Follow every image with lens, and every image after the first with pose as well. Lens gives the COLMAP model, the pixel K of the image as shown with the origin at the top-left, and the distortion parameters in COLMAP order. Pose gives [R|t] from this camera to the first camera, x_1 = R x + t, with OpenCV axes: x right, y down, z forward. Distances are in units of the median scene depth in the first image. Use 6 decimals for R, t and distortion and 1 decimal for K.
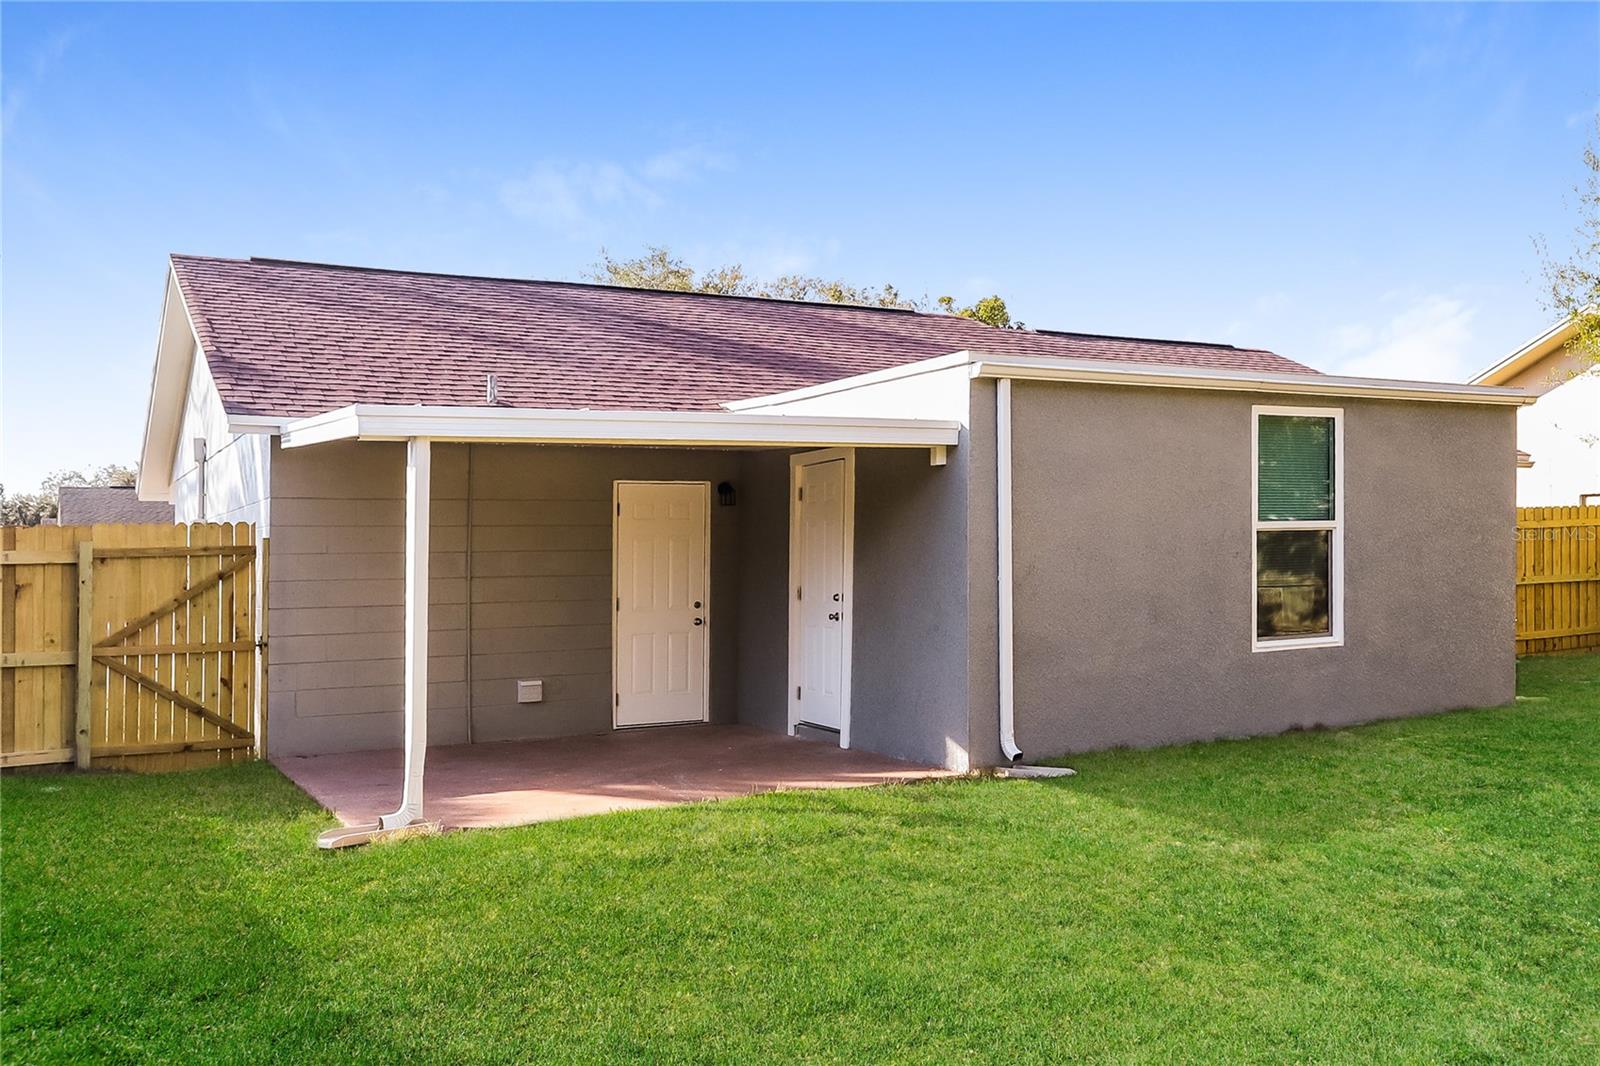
lens RADIAL K [[1171.4, 0, 800.0], [0, 1171.4, 510.1], [0, 0, 1]] dist [-0.033838, -0.000803]
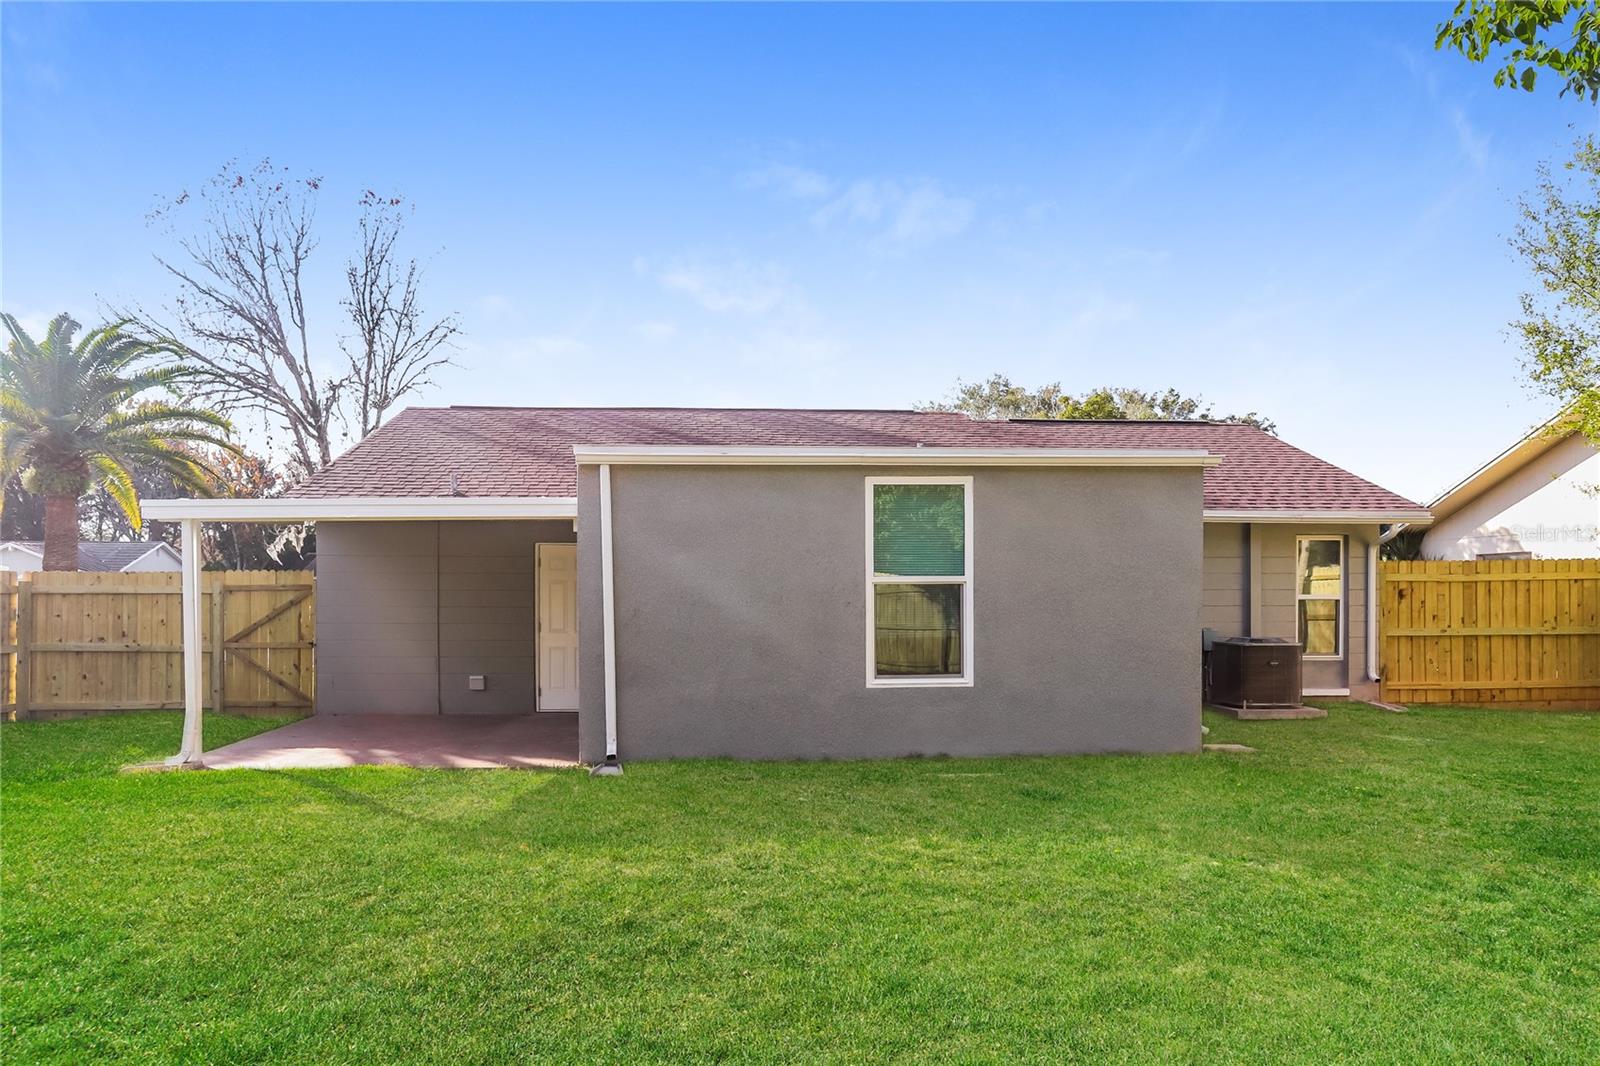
lens RADIAL K [[797.4, 0, 793.8], [0, 797.4, 559.6], [0, 0, 1]] dist [-0.013484, 0.000841]
pose [[0.927260, 0.001992, -0.374413, 0.595430], [-0.000843, 0.999994, 0.003232, -0.008964], [0.374418, -0.002681, 0.927256, 0.217873]]
